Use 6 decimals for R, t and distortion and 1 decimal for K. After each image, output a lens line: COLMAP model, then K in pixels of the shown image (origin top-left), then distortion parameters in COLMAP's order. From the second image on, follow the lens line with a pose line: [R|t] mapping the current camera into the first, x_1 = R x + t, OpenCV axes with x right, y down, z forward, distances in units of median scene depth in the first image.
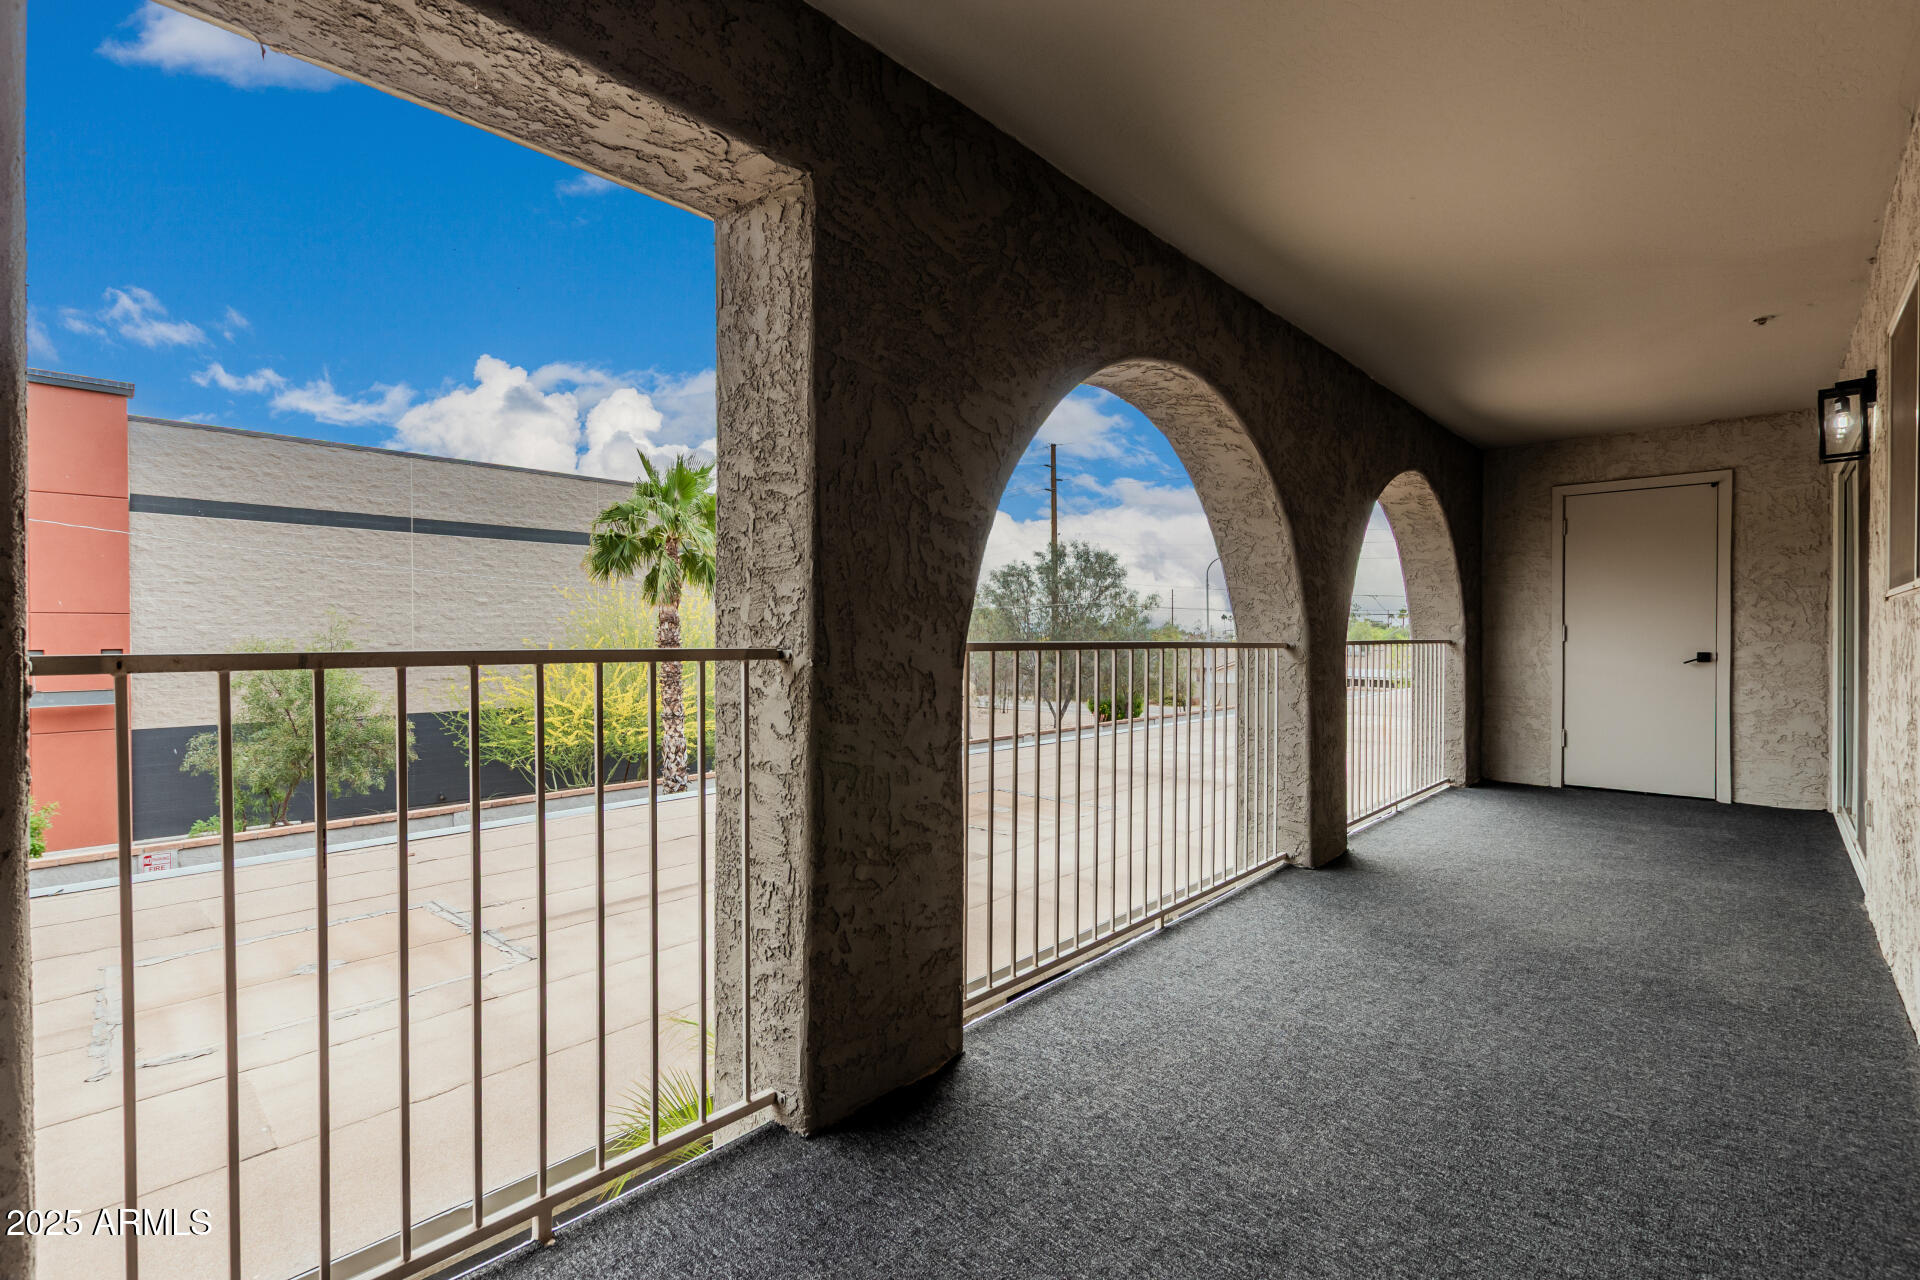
lens RADIAL K [[874.6, 0, 955.8], [0, 874.6, 634.0], [0, 0, 1]] dist [0.009932, -0.003313]
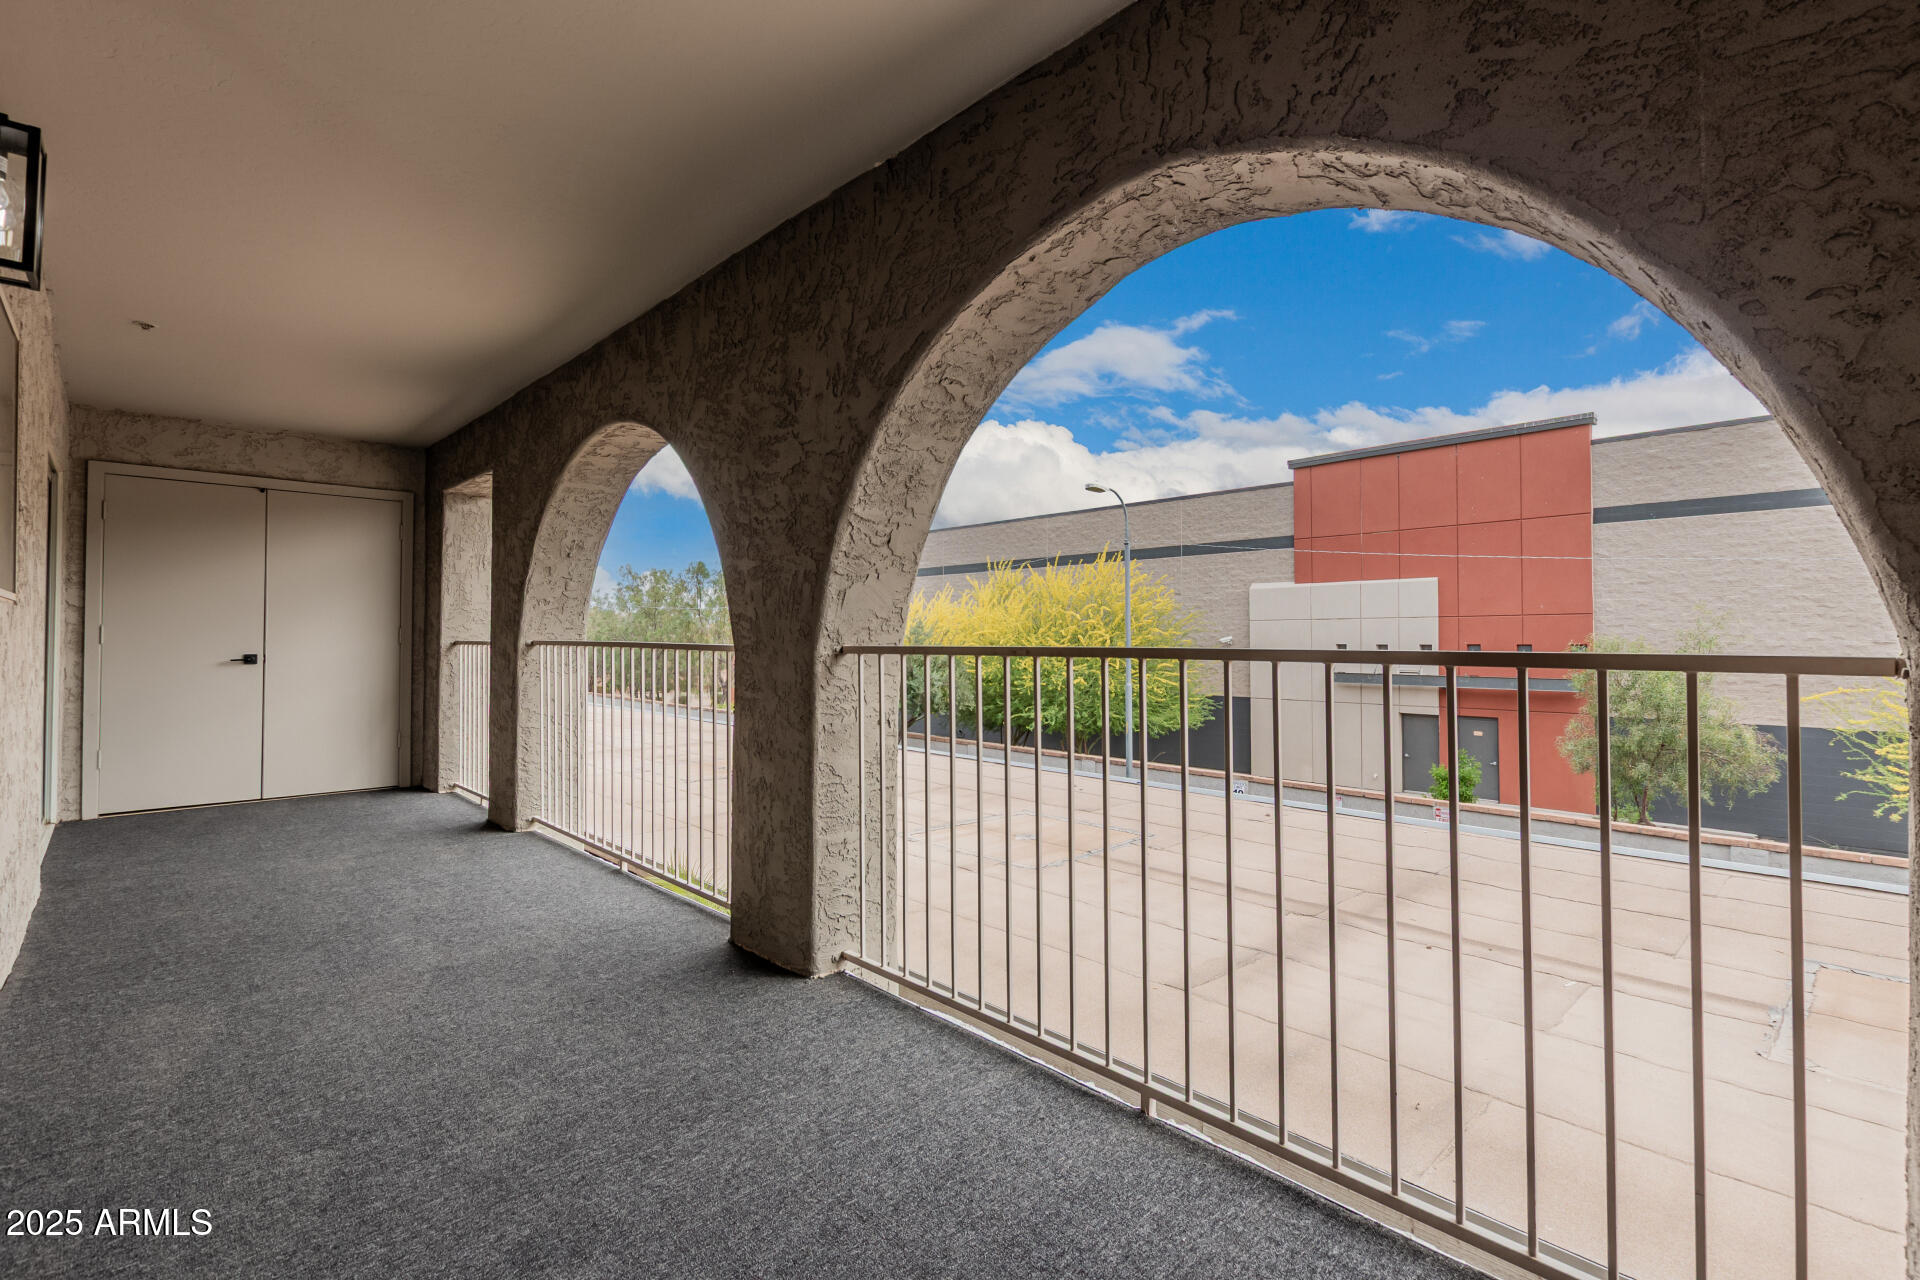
lens RADIAL K [[874.6, 0, 970.1], [0, 874.6, 647.7], [0, 0, 1]] dist [0.009932, -0.003313]
pose [[-0.050453, 0.012501, -0.998648, 0.235762], [0.006774, 0.999903, 0.012174, 0.000754], [0.998703, -0.006150, -0.050532, 0.253063]]
